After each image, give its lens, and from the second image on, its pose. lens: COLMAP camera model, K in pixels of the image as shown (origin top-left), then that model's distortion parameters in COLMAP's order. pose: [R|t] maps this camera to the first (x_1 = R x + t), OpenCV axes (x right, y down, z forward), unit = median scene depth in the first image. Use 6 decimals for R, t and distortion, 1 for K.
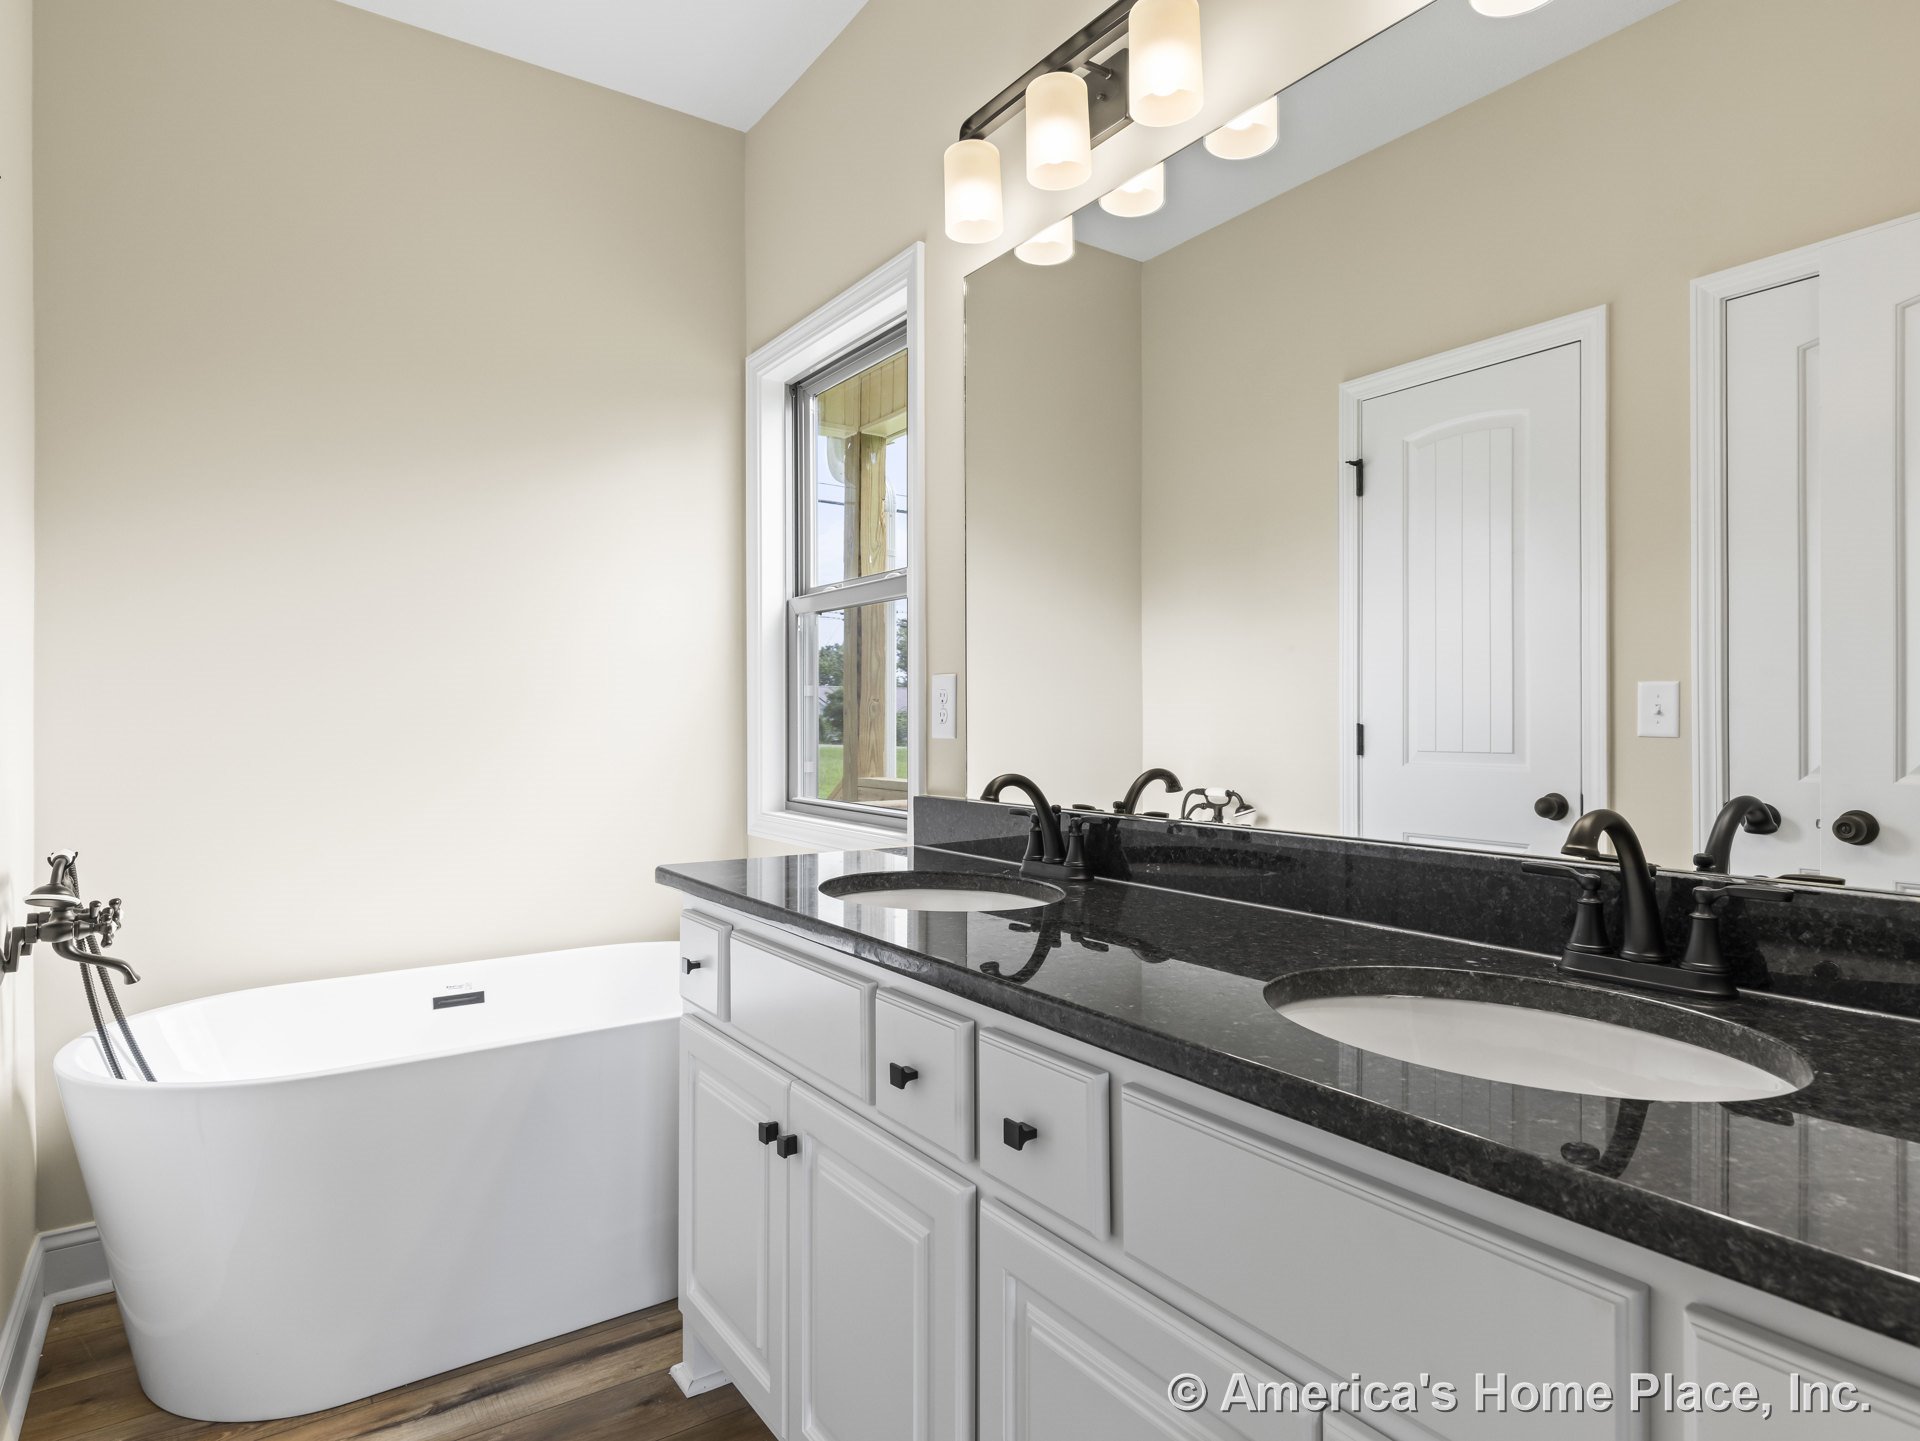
lens RADIAL K [[970.0, 0, 978.9], [0, 970.0, 718.2], [0, 0, 1]] dist [0.006574, -0.000228]
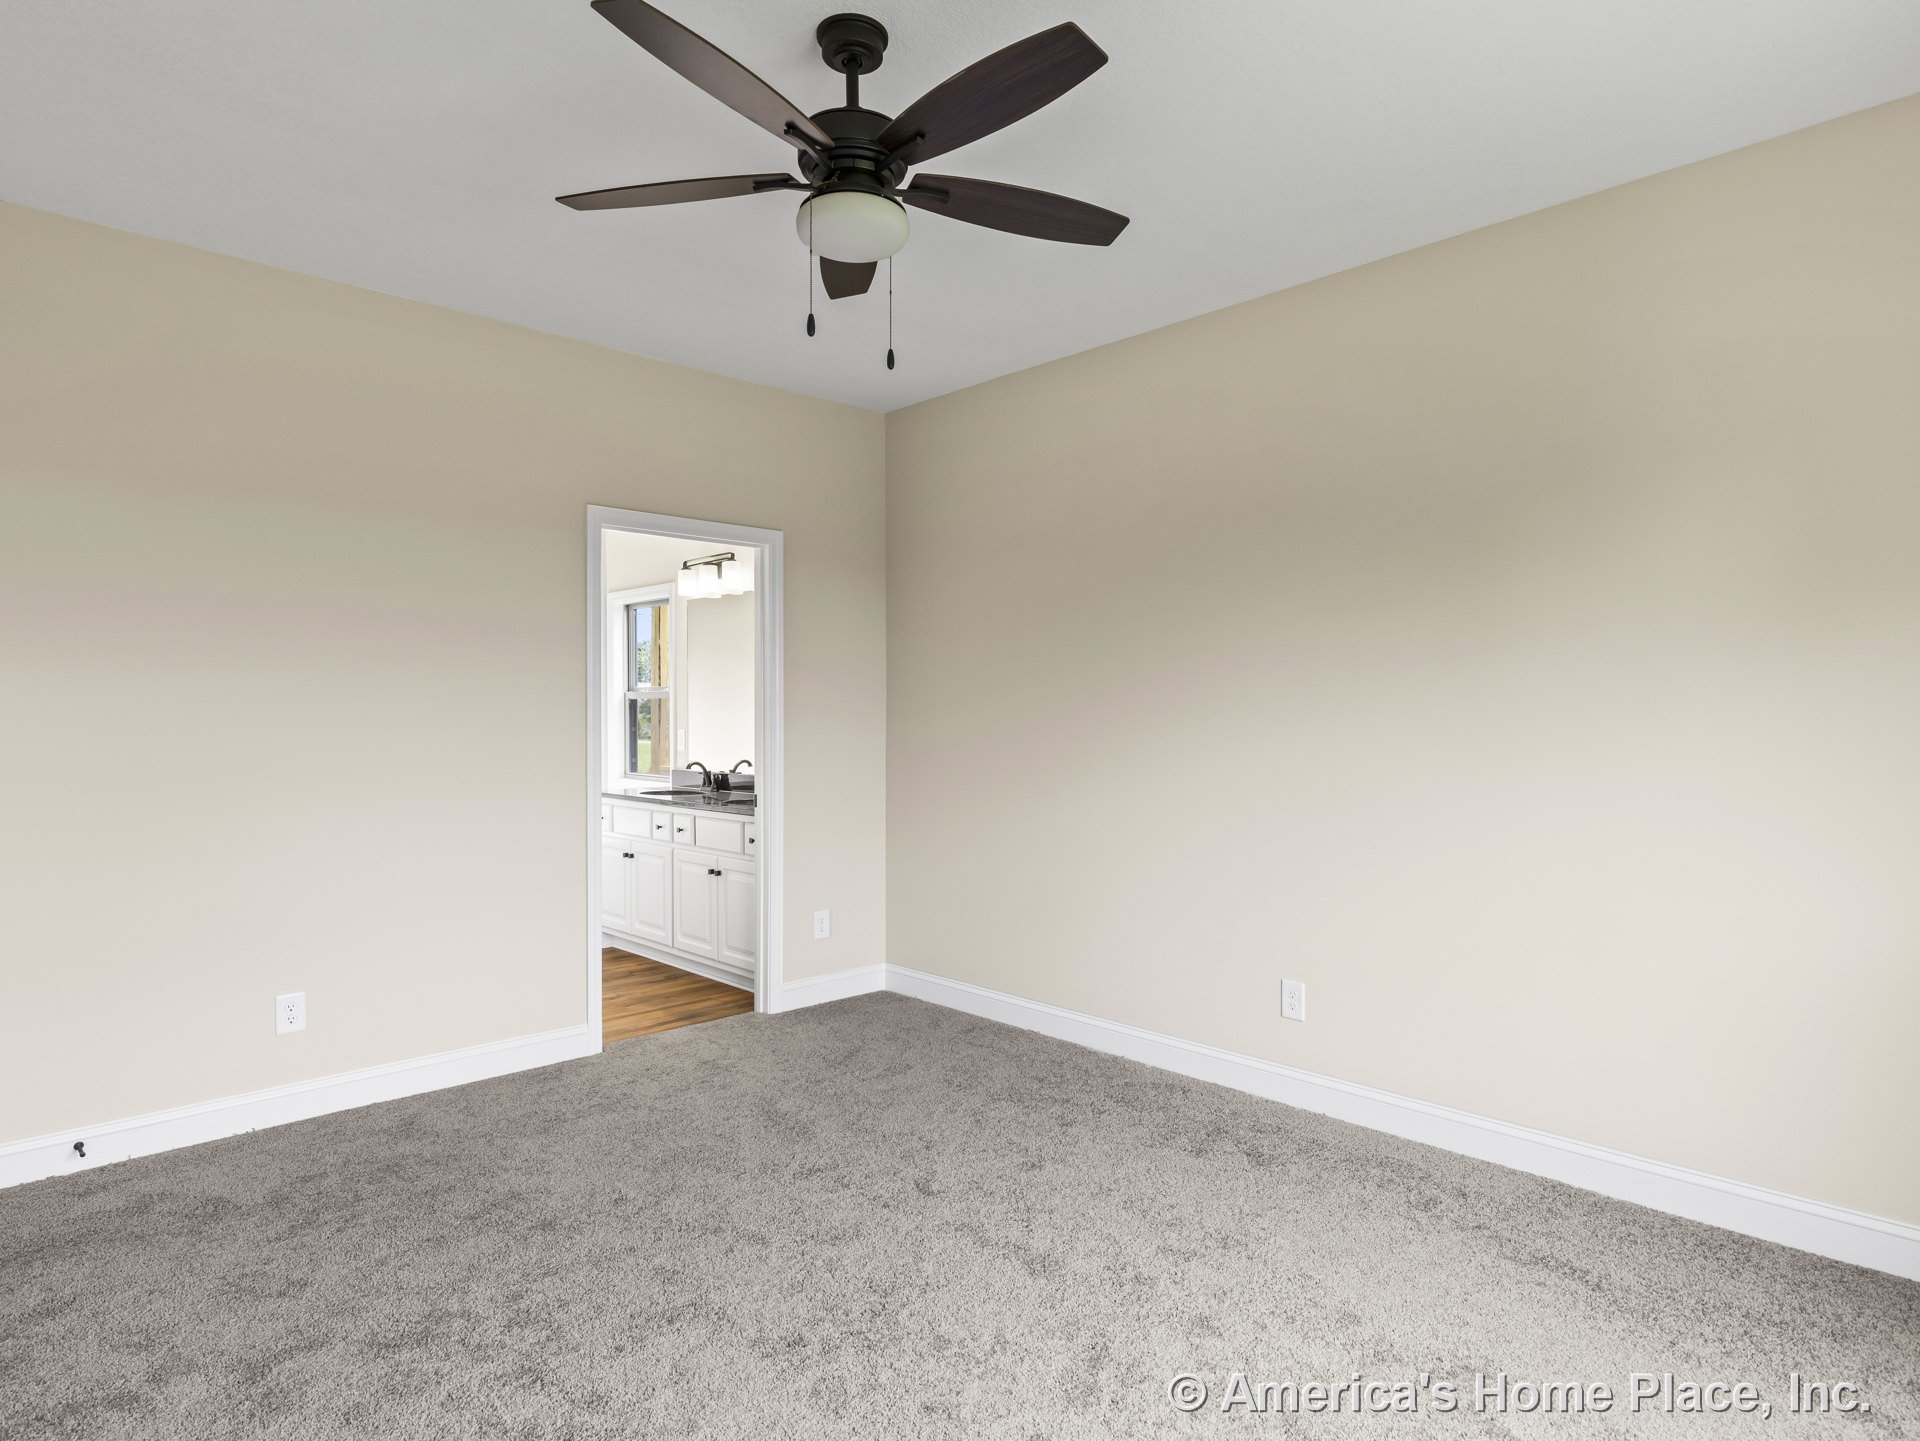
lens RADIAL K [[970.0, 0, 978.9], [0, 970.0, 718.2], [0, 0, 1]] dist [0.006574, -0.000228]
pose [[0.984463, -0.001364, 0.175587, 0.390412], [-0.000245, 0.999958, 0.009144, -0.121648], [-0.175592, -0.009045, 0.984421, -2.415468]]
